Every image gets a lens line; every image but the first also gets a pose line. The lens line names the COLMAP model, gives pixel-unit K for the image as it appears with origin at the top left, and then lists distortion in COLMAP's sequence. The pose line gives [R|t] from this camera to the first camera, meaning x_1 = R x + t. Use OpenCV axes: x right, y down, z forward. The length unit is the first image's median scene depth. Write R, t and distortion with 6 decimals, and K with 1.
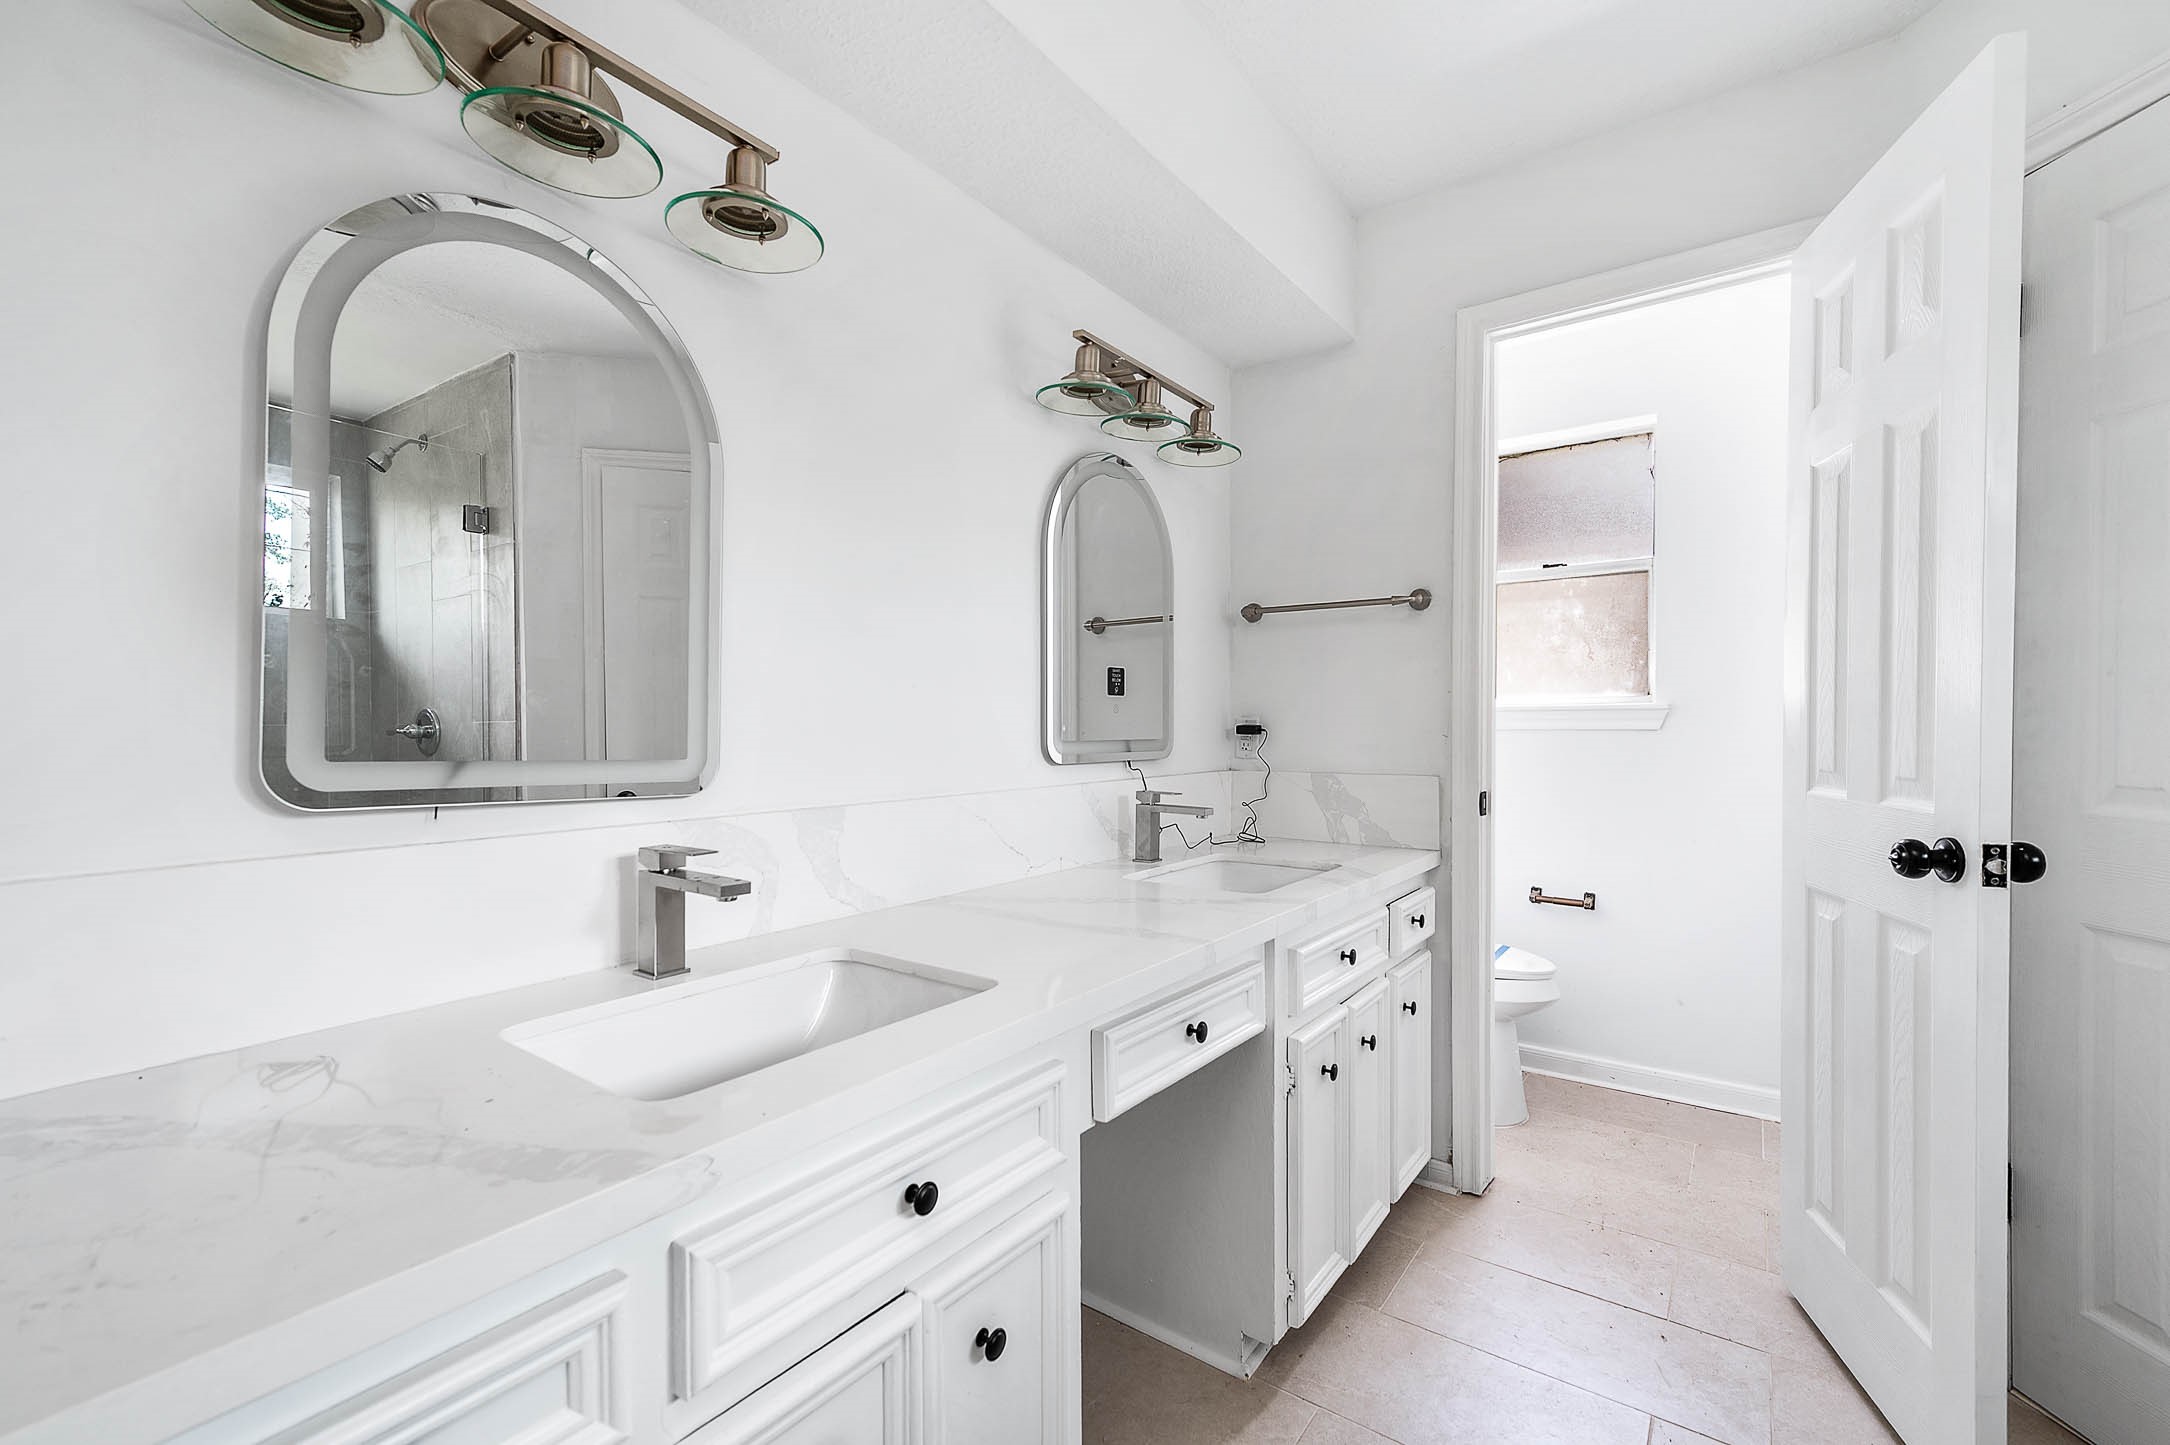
lens RADIAL K [[924.6, 0, 1084.7], [0, 924.6, 730.2], [0, 0, 1]] dist [0.004845, 0.000209]
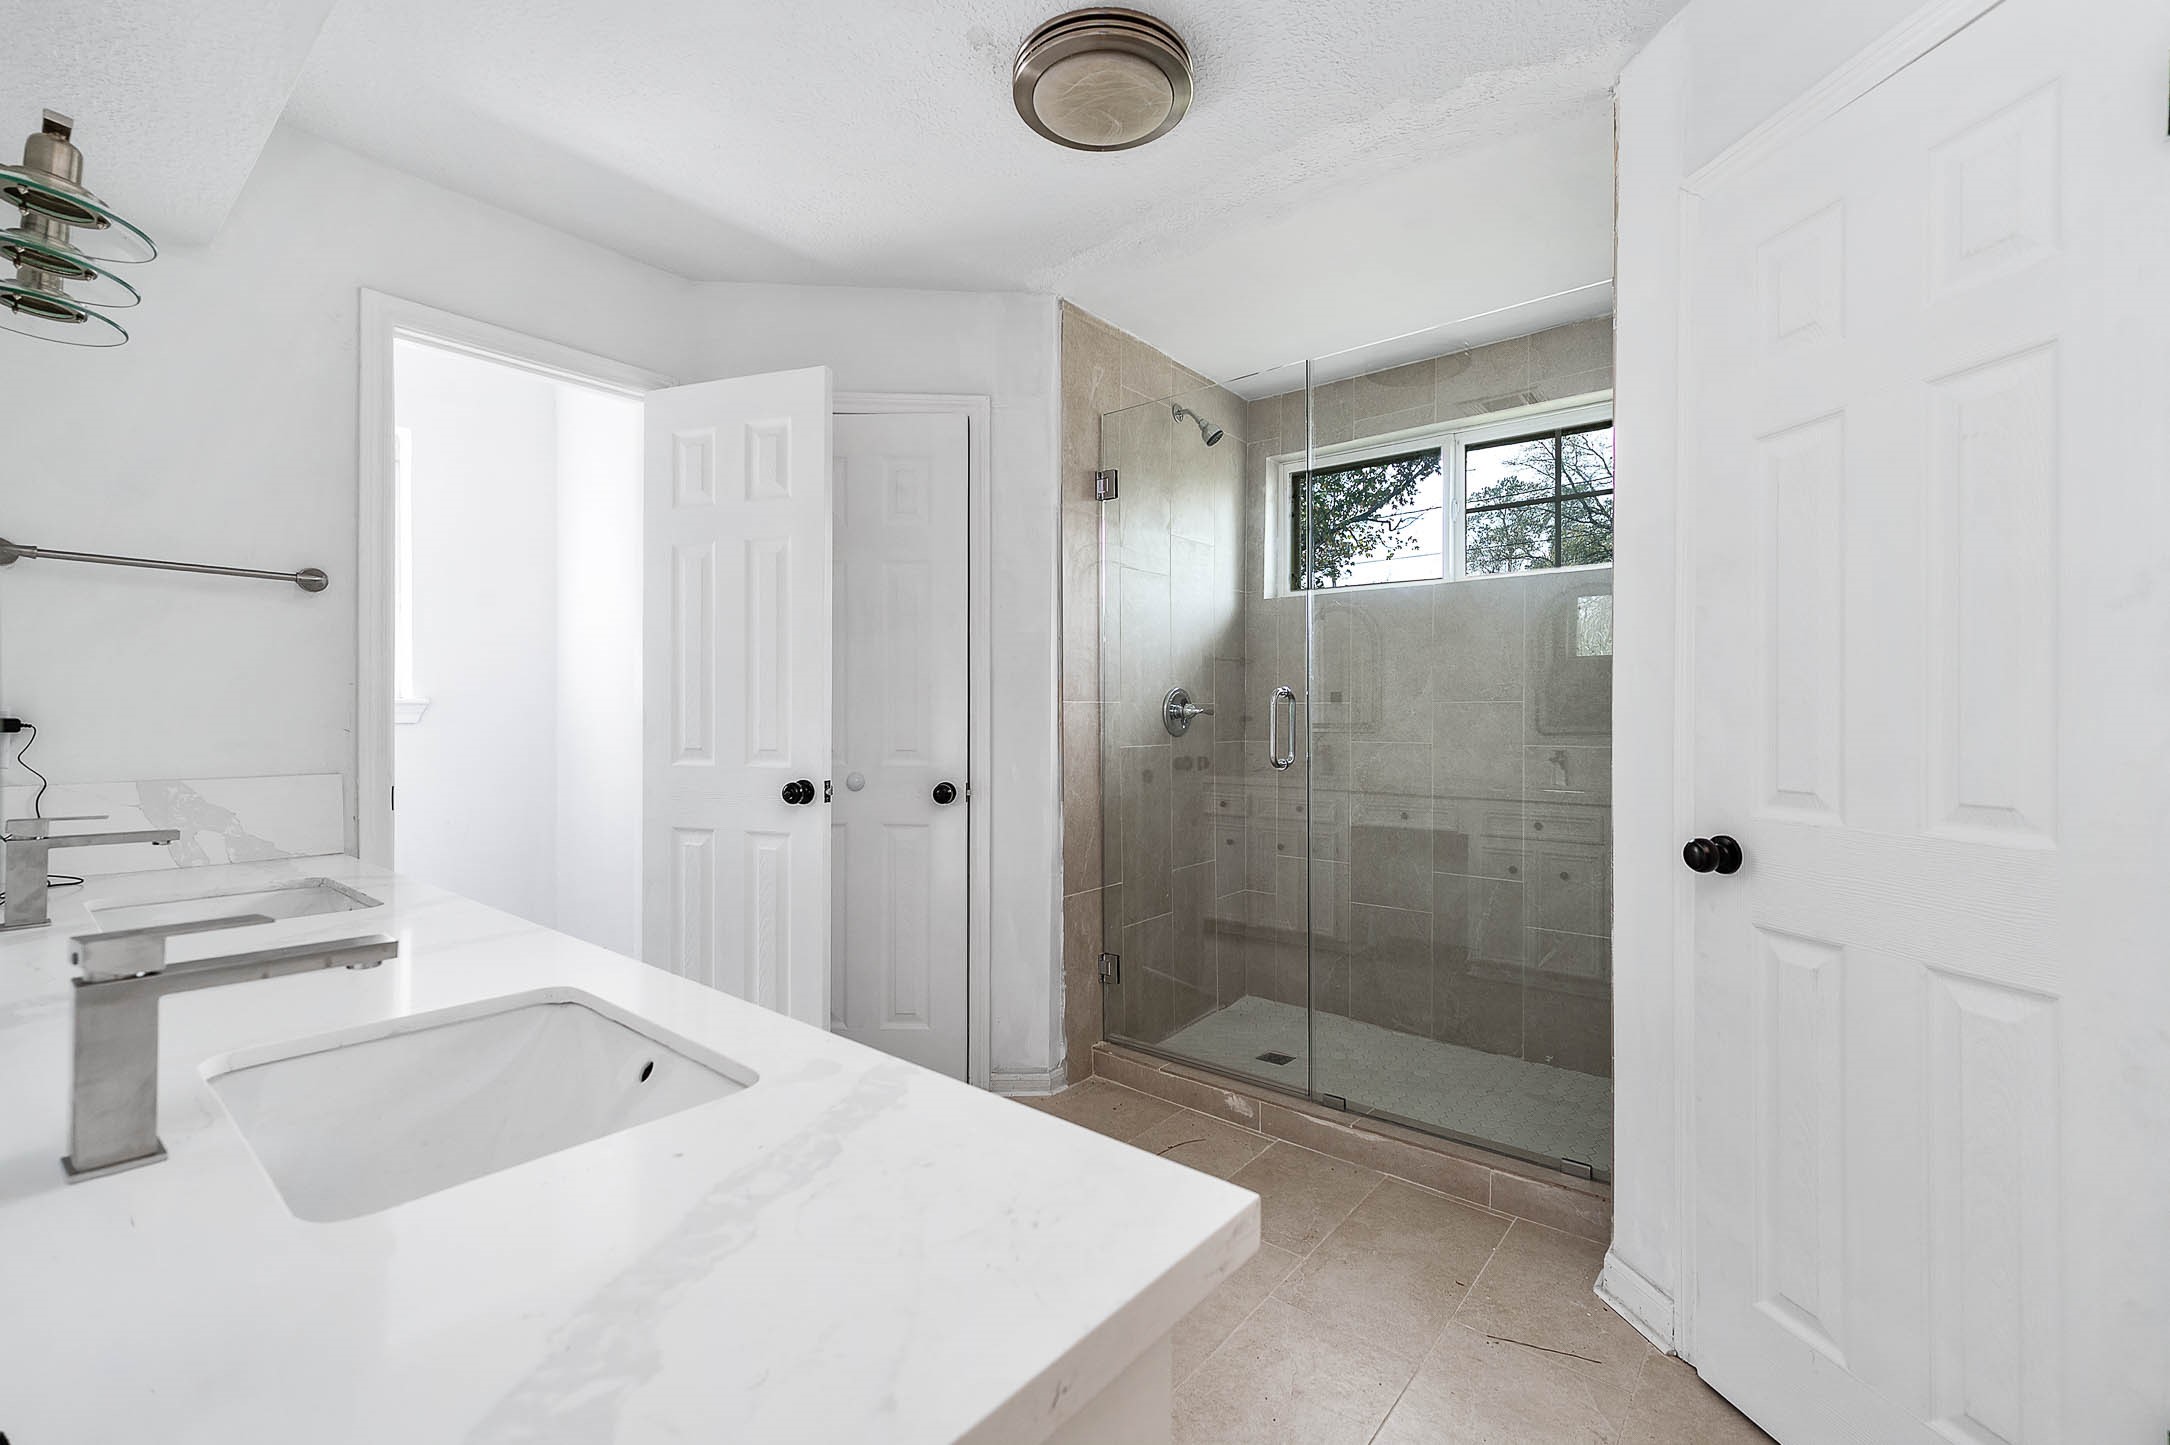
lens RADIAL K [[924.6, 0, 1080.1], [0, 924.6, 720.5], [0, 0, 1]] dist [0.004845, 0.000209]
pose [[0.071342, -0.003124, 0.997447, -0.685885], [0.005770, 0.999980, 0.002719, -0.003171], [-0.997435, 0.005561, 0.071358, 0.260308]]
